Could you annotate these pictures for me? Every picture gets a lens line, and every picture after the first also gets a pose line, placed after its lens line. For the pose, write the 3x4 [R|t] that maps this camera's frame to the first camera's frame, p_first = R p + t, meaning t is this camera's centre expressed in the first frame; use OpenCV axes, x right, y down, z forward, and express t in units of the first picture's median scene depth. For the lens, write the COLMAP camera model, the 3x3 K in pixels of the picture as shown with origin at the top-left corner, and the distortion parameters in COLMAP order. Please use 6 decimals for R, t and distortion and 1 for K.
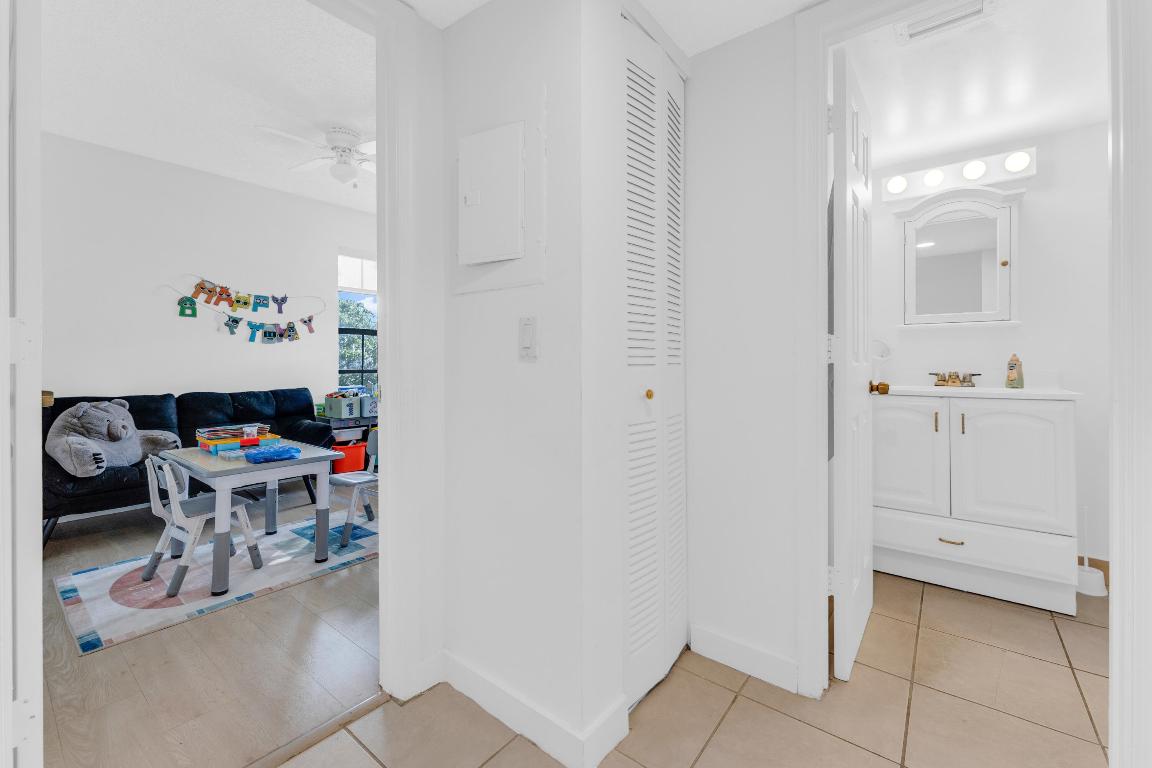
lens RADIAL K [[480.9, 0, 565.8], [0, 480.9, 359.7], [0, 0, 1]] dist [0.004714, 0.000288]
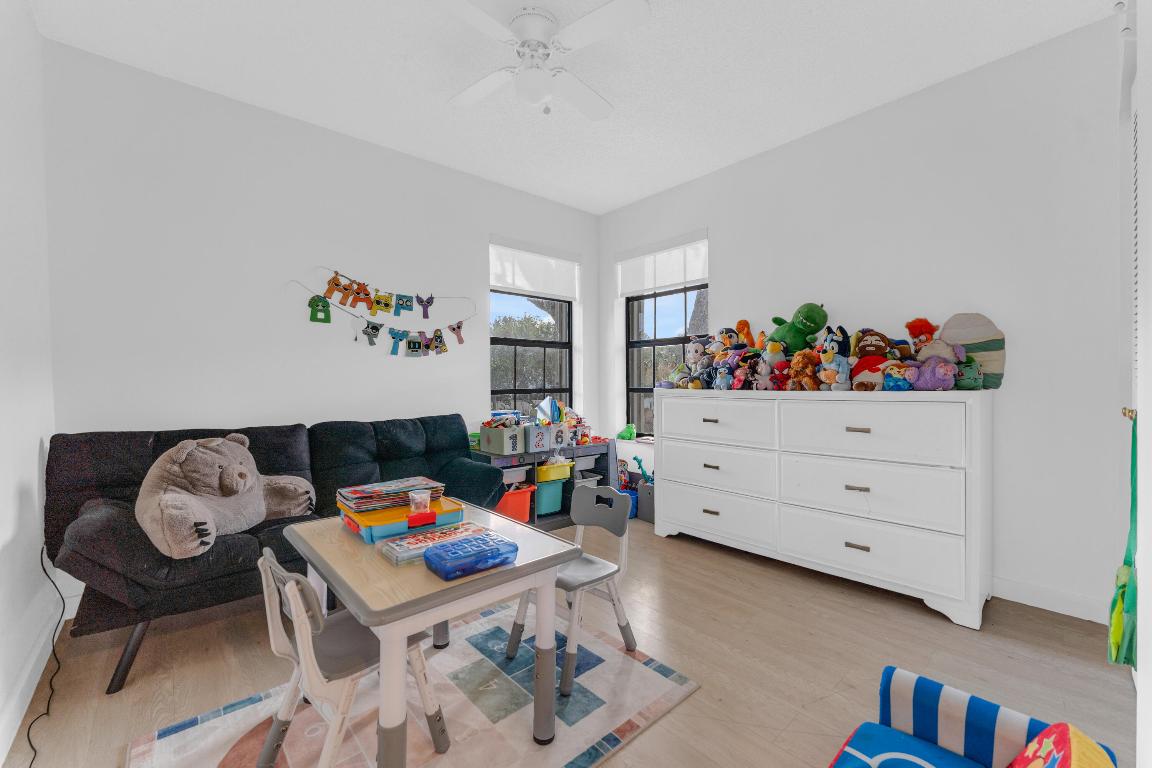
lens RADIAL K [[466.5, 0, 573.9], [0, 466.5, 384.2], [0, 0, 1]] dist [0.001001, -0.000339]
pose [[0.986630, -0.004610, -0.162911, -0.297646], [0.006693, 0.999903, 0.012240, 0.003307], [0.162839, -0.013167, 0.986565, 0.373017]]
